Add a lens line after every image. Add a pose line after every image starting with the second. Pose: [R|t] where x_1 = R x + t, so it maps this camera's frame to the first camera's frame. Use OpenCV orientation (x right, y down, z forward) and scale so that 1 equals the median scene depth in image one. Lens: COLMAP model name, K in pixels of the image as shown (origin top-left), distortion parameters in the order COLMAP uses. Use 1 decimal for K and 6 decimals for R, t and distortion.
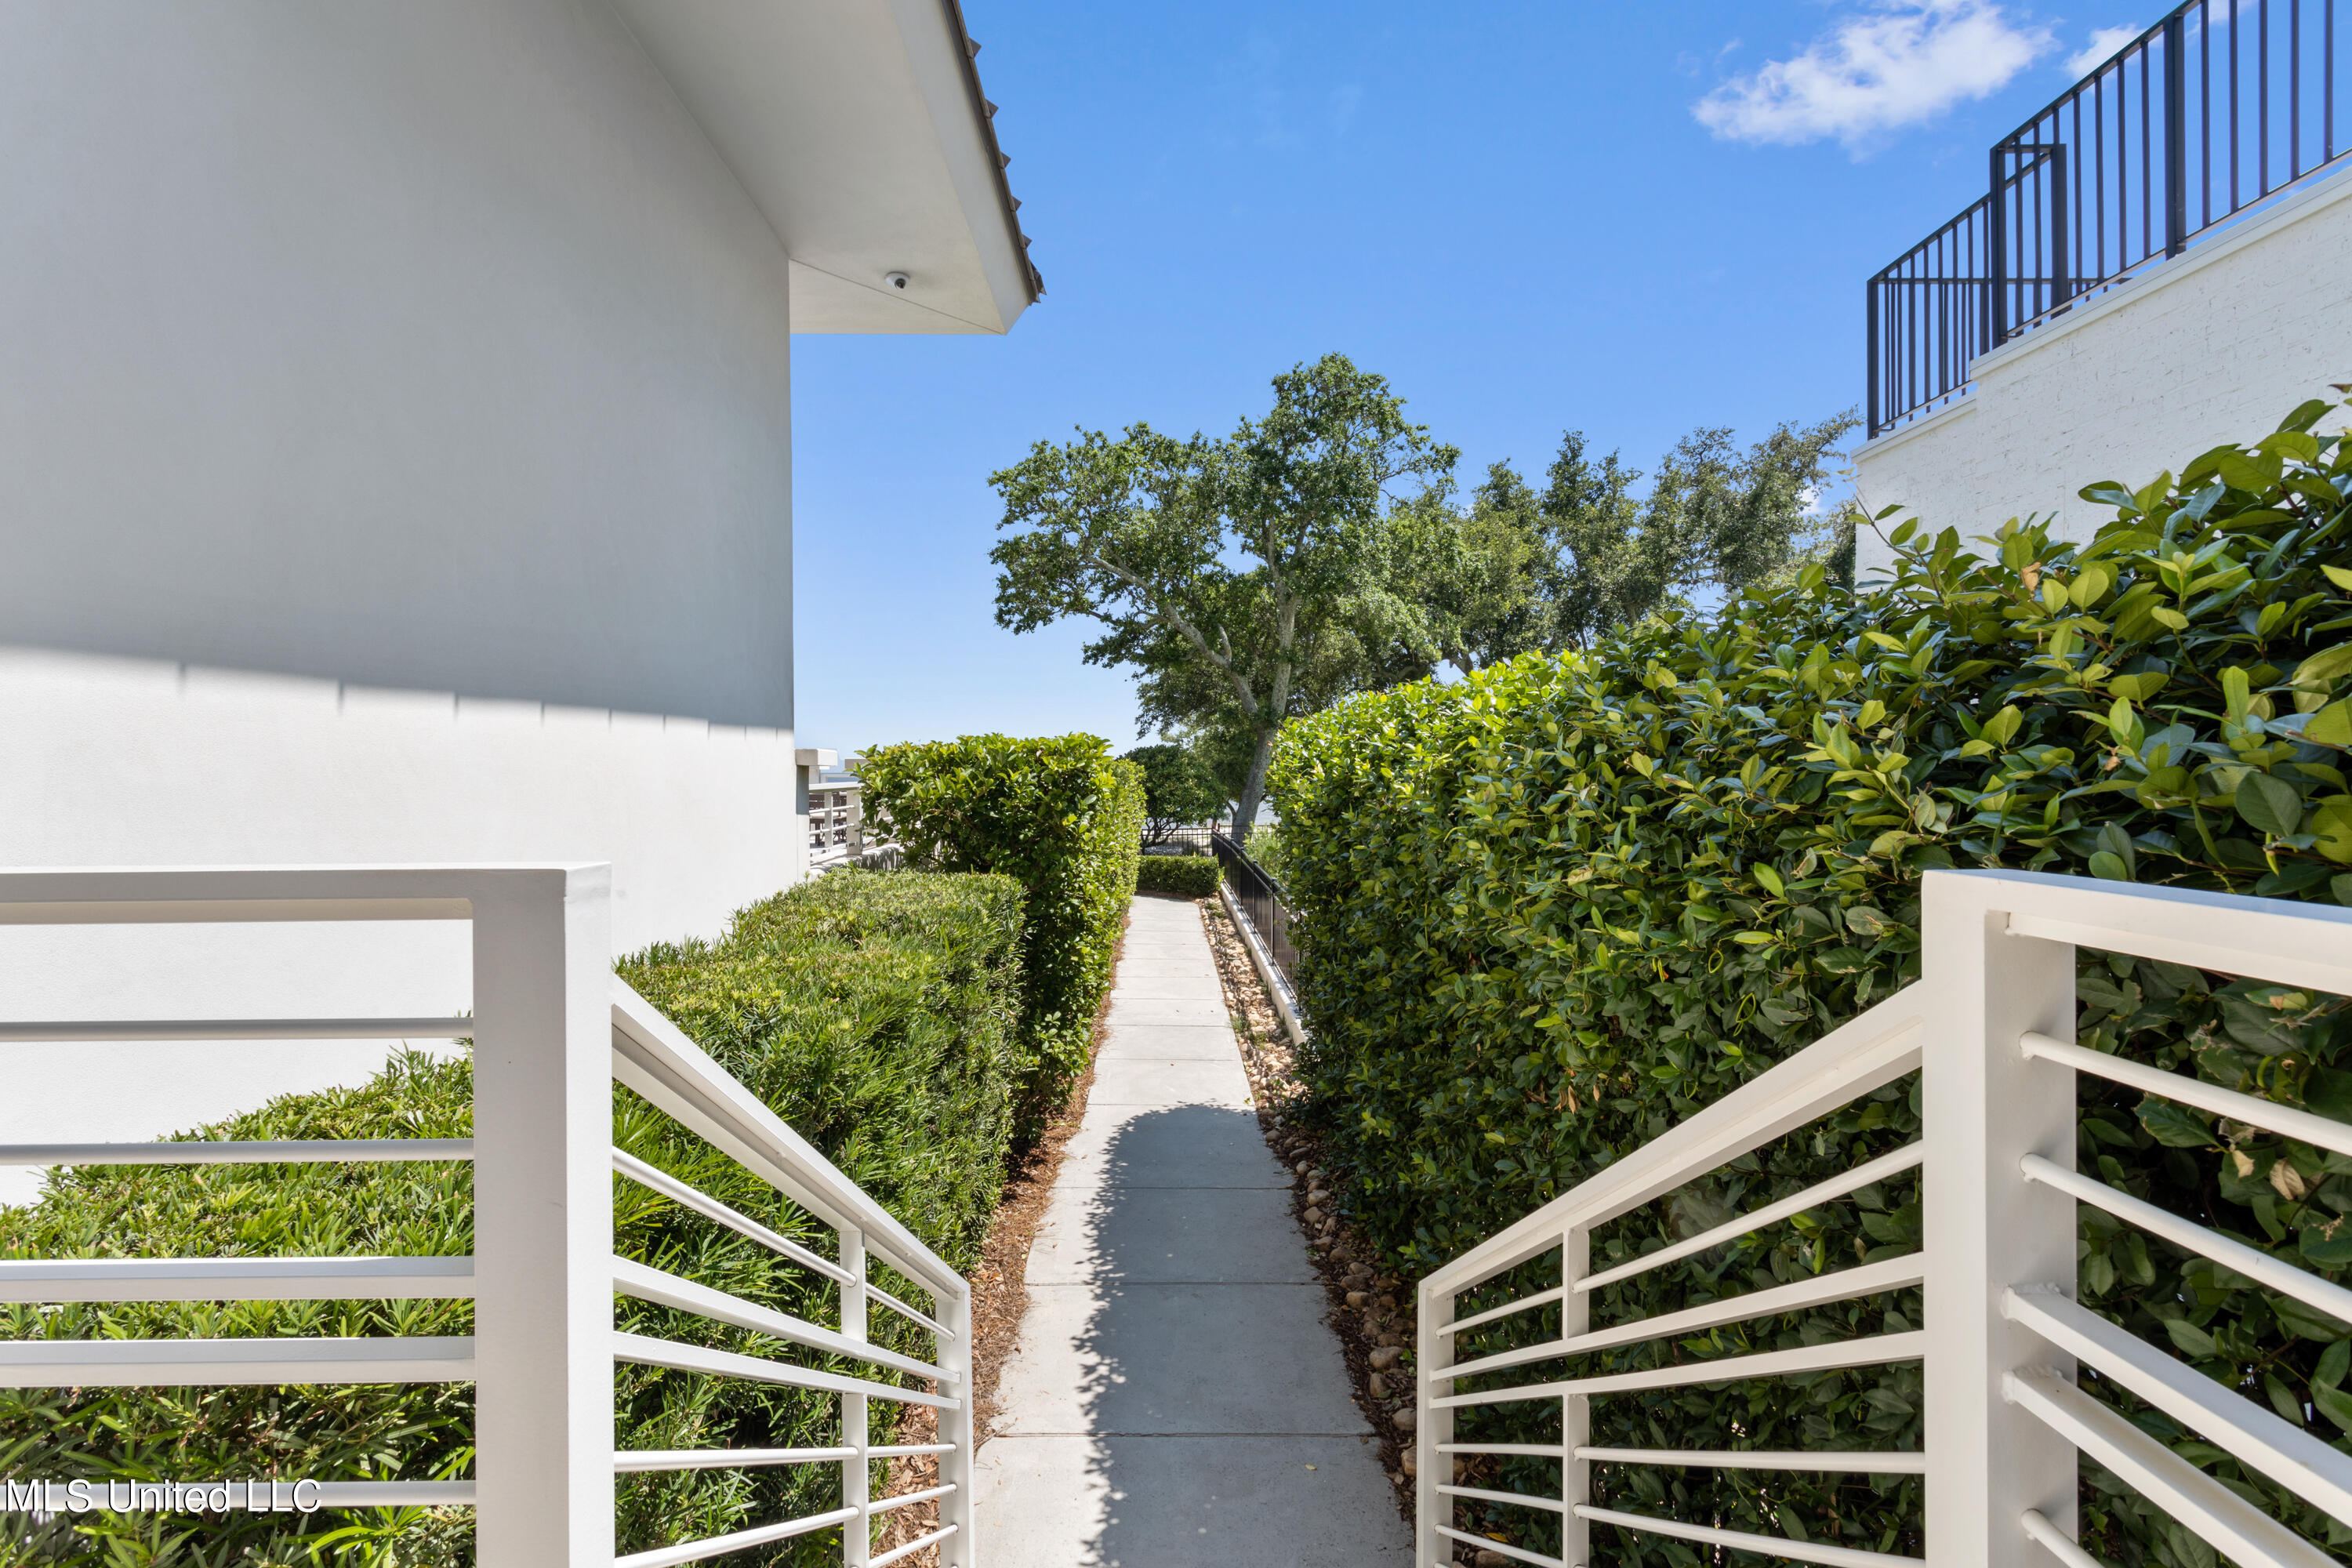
lens RADIAL K [[1125.3, 0, 1176.0], [0, 1125.3, 784.0], [0, 0, 1]] dist [0.003279, 0.000765]
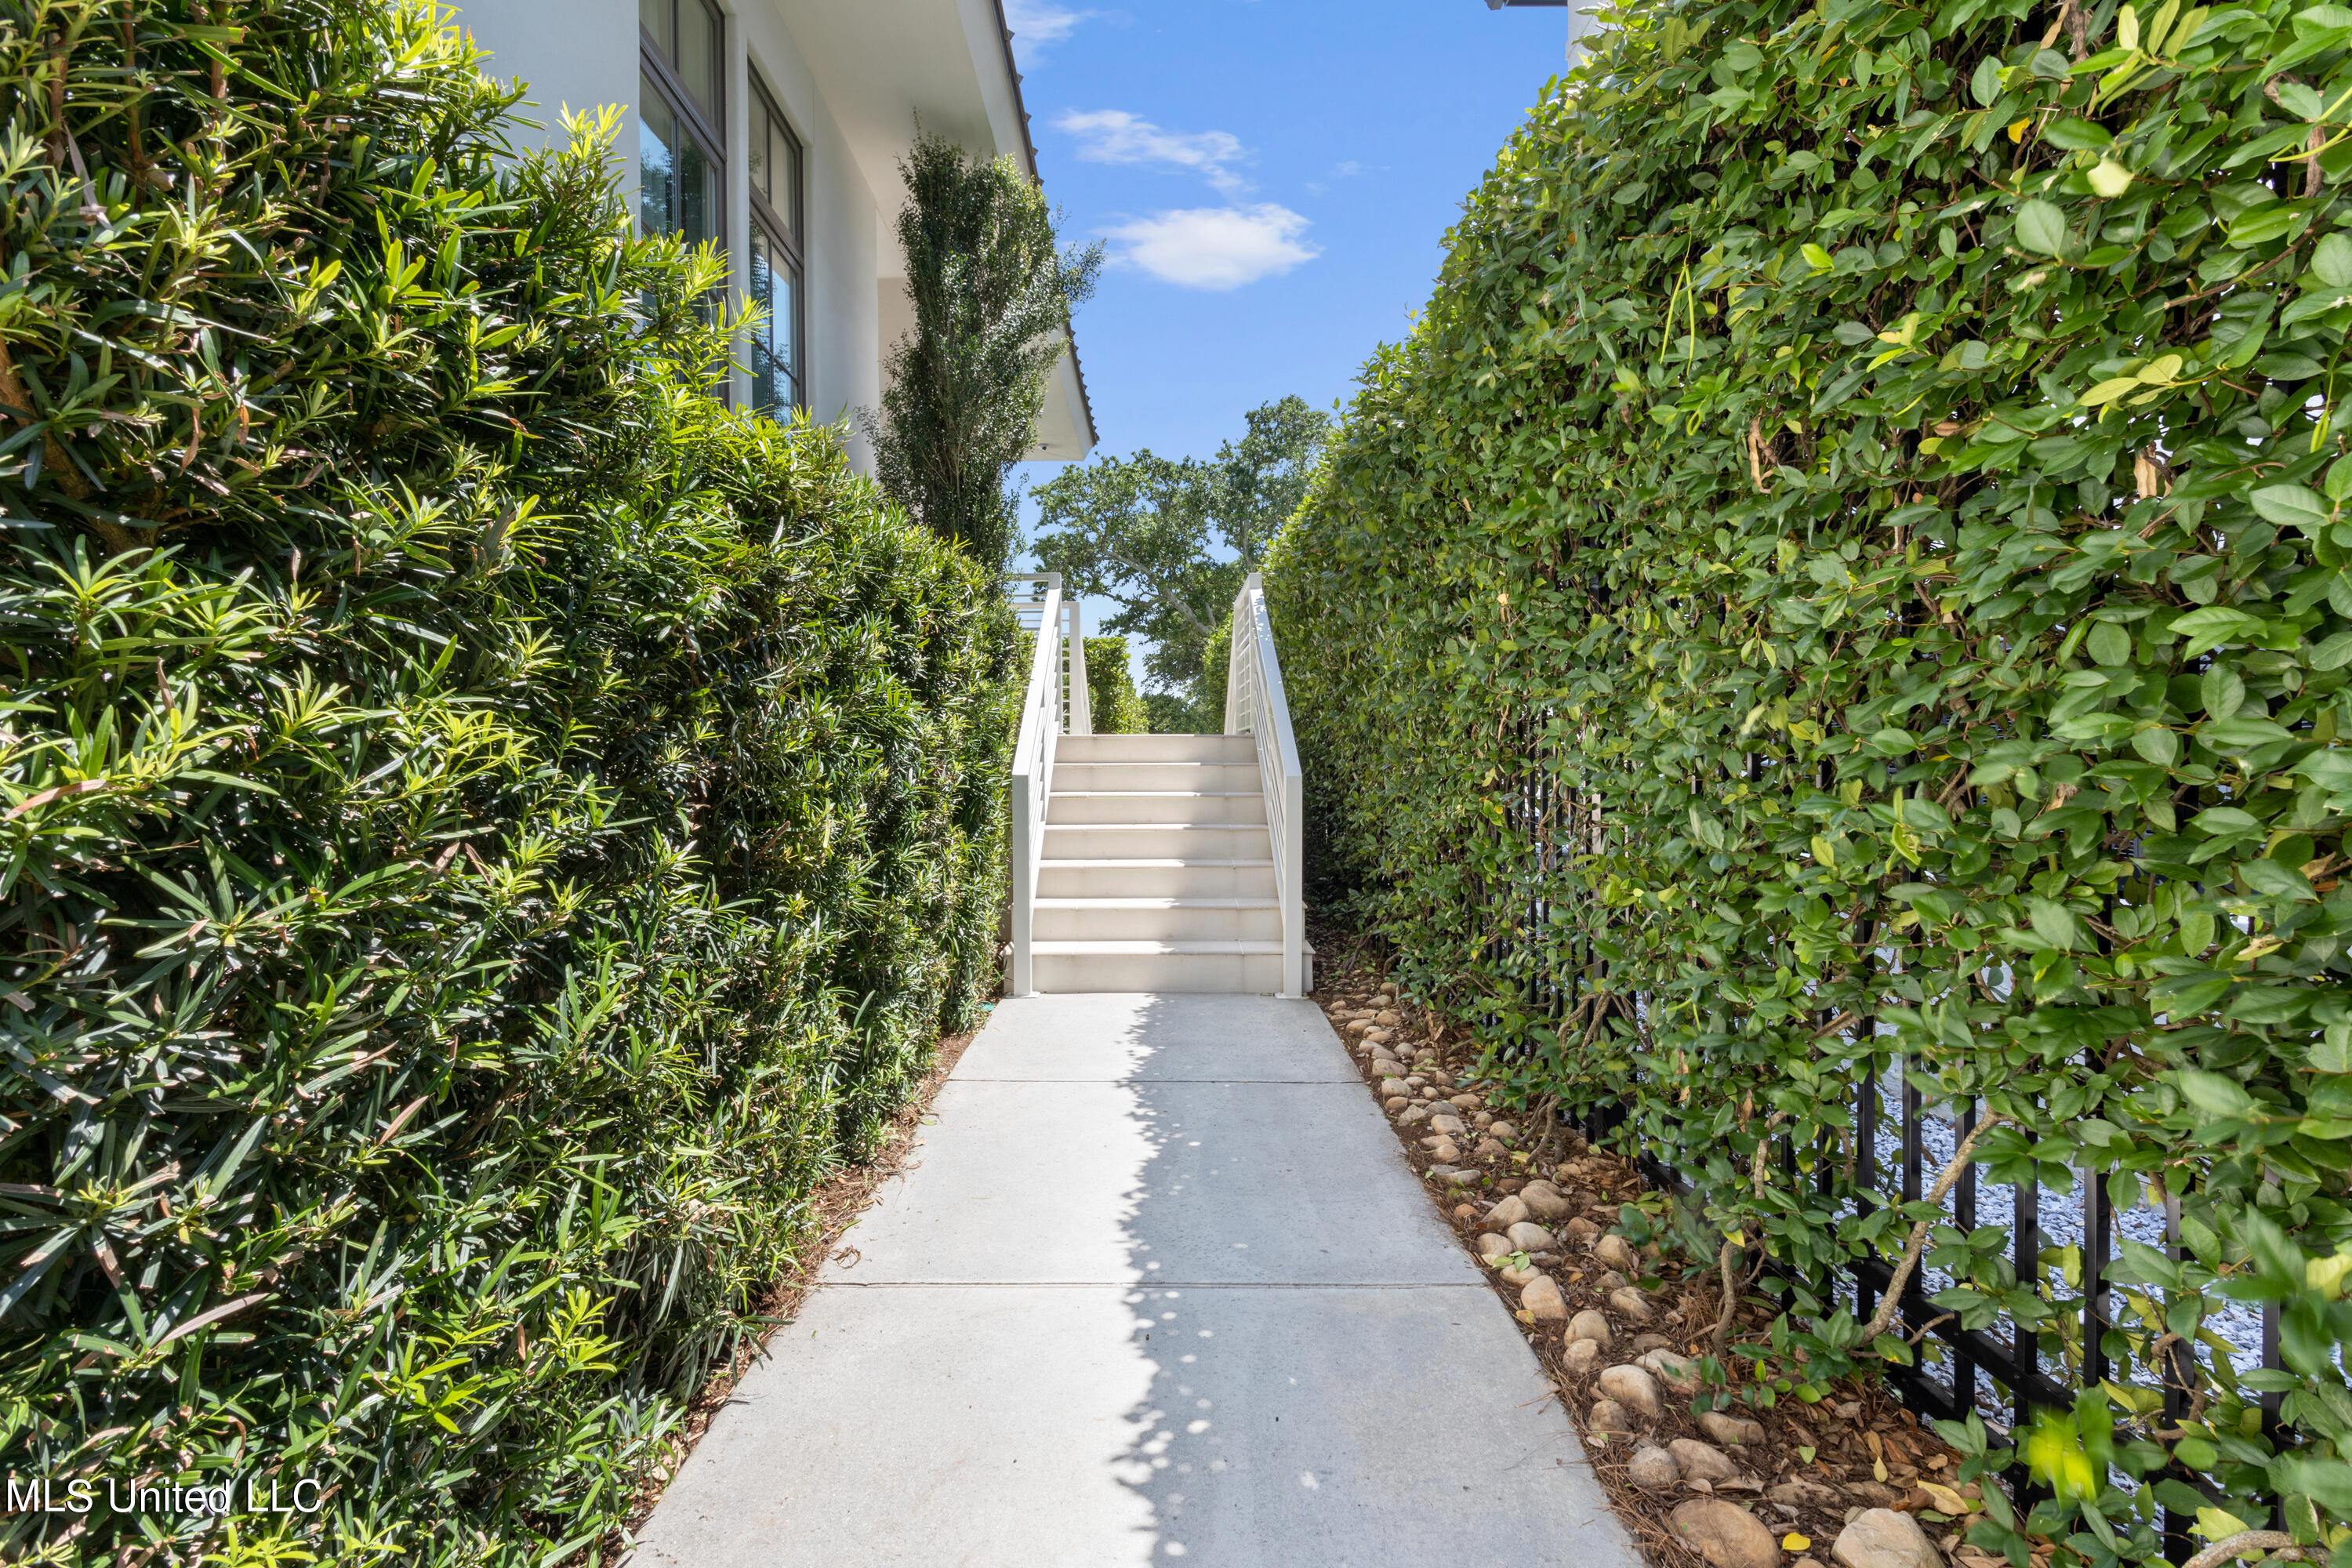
lens RADIAL K [[1120.3, 0, 1185.1], [0, 1120.3, 795.1], [0, 0, 1]] dist [0.001446, 0.000808]
pose [[0.999986, -0.002755, 0.004492, 0.008816], [0.002634, 0.999639, 0.026732, 0.046910], [-0.004564, -0.026720, 0.999633, -0.309164]]
